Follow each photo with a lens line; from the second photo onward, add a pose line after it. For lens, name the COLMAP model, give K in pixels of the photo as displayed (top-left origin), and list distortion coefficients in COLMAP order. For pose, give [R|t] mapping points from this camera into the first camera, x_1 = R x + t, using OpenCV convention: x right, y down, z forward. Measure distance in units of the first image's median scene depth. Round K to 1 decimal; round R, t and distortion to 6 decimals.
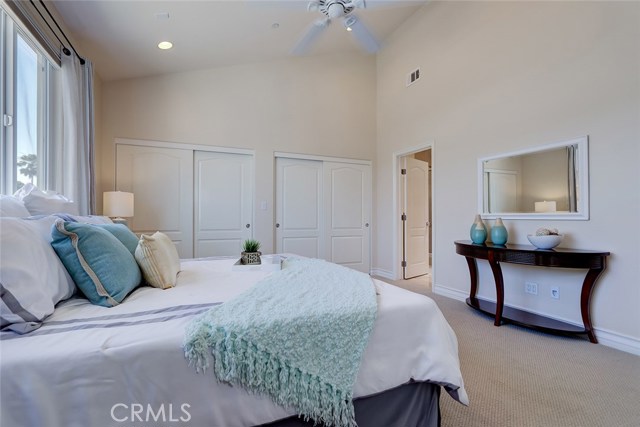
lens RADIAL K [[288.8, 0, 320.0], [0, 288.8, 213.5], [0, 0, 1]] dist [0.000860, -0.000310]
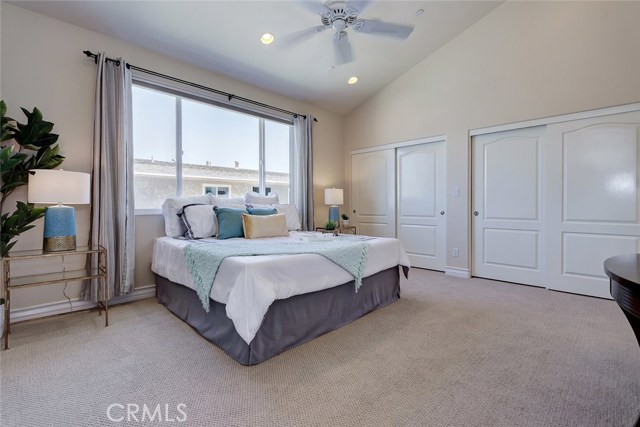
lens RADIAL K [[304.3, 0, 320.0], [0, 304.3, 213.5], [0, 0, 1]] dist [-0.001483, -0.000187]
pose [[0.363157, 0.024473, -0.931407, 0.611924], [0.013666, 0.999408, 0.031588, 0.006289], [0.931628, -0.024200, 0.362607, 0.243652]]
